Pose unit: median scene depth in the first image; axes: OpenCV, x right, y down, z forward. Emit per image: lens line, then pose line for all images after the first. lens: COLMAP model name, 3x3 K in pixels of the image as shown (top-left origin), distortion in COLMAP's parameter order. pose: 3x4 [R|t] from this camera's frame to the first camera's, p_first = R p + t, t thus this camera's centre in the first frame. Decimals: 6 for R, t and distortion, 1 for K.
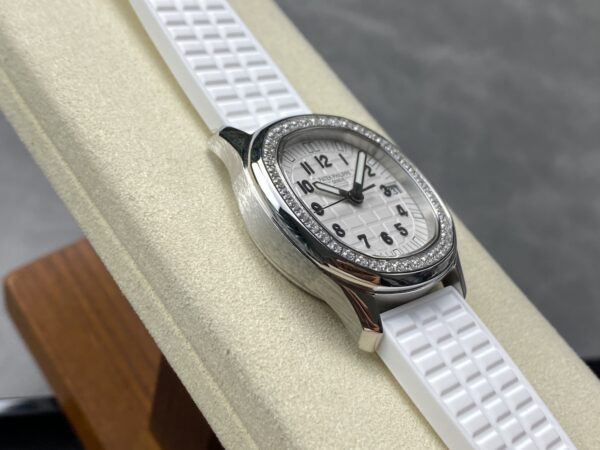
lens RADIAL K [[910.4, 0, 300.0], [0, 910.4, 225.0], [0, 0, 1]] dist [0.004124, -0.176073]
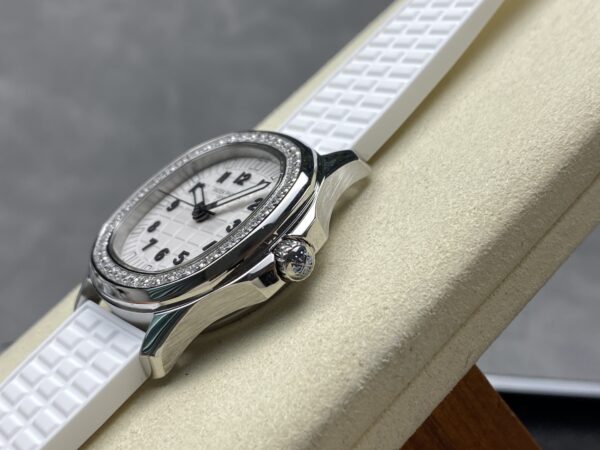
lens RADIAL K [[910.4, 0, 300.0], [0, 910.4, 225.0], [0, 0, 1]] dist [0.004124, -0.176073]
pose [[-0.191322, 0.166944, -0.967226, 0.931804], [-0.301860, 0.927663, 0.219824, -0.251527], [0.933957, 0.334024, -0.127089, 1.215781]]
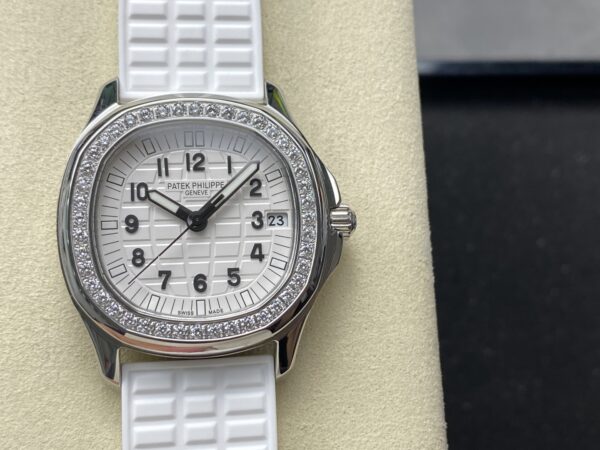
lens RADIAL K [[910.4, 0, 300.0], [0, 910.4, 225.0], [0, 0, 1]] dist [0.004124, -0.176073]
pose [[0.783925, 0.461704, -0.415080, 0.493624], [-0.257226, 0.850011, 0.459690, -0.446006], [0.565064, -0.253593, 0.785107, 0.383540]]
